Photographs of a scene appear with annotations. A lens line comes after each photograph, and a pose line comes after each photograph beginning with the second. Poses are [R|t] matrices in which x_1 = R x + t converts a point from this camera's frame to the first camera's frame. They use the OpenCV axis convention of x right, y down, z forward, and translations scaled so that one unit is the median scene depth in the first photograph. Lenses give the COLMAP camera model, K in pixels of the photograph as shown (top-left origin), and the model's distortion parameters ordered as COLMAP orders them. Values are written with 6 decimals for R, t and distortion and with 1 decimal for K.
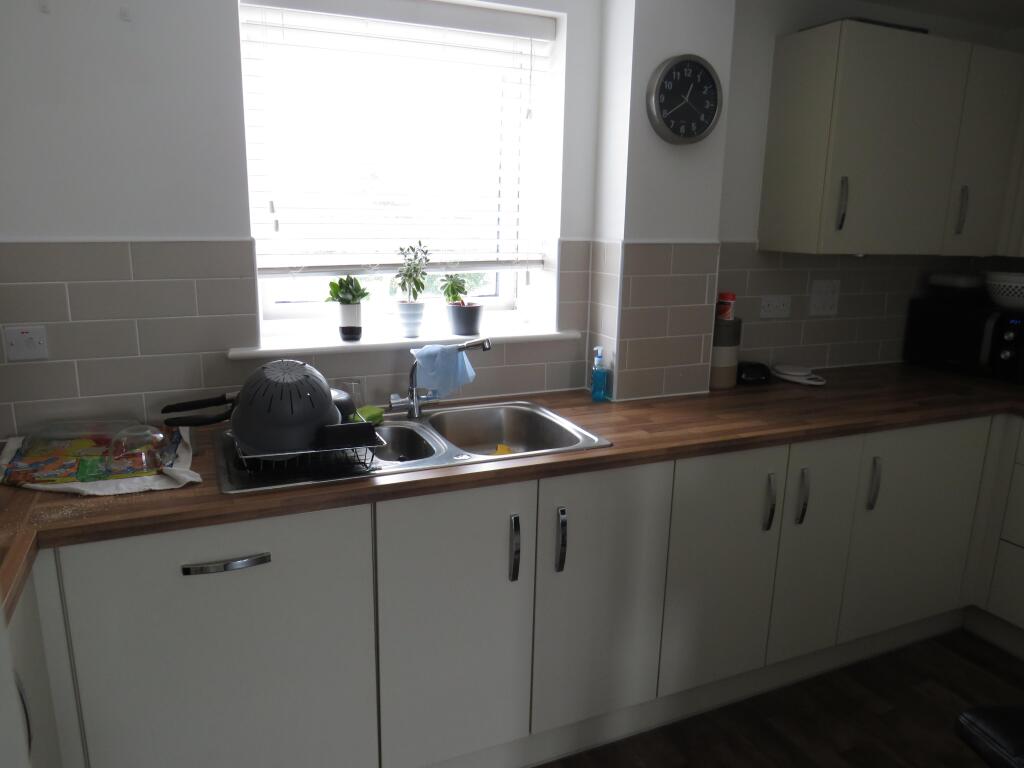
lens RADIAL K [[723.5, 0, 512.0], [0, 723.5, 384.0], [0, 0, 1]] dist [-0.033194, 0.002000]
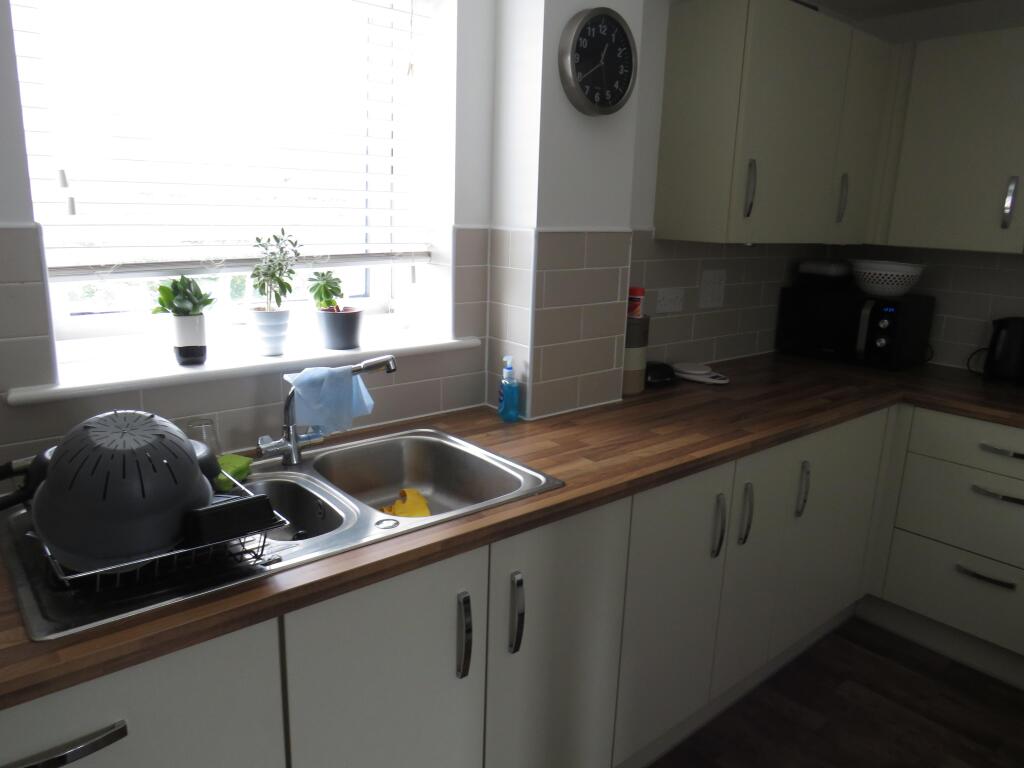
lens RADIAL K [[723.5, 0, 512.0], [0, 723.5, 384.0], [0, 0, 1]] dist [-0.033194, 0.002000]
pose [[0.959626, -0.055568, 0.275734, -0.111491], [0.050816, 0.998411, 0.024353, -0.041188], [-0.276649, -0.009358, 0.960925, 0.206261]]
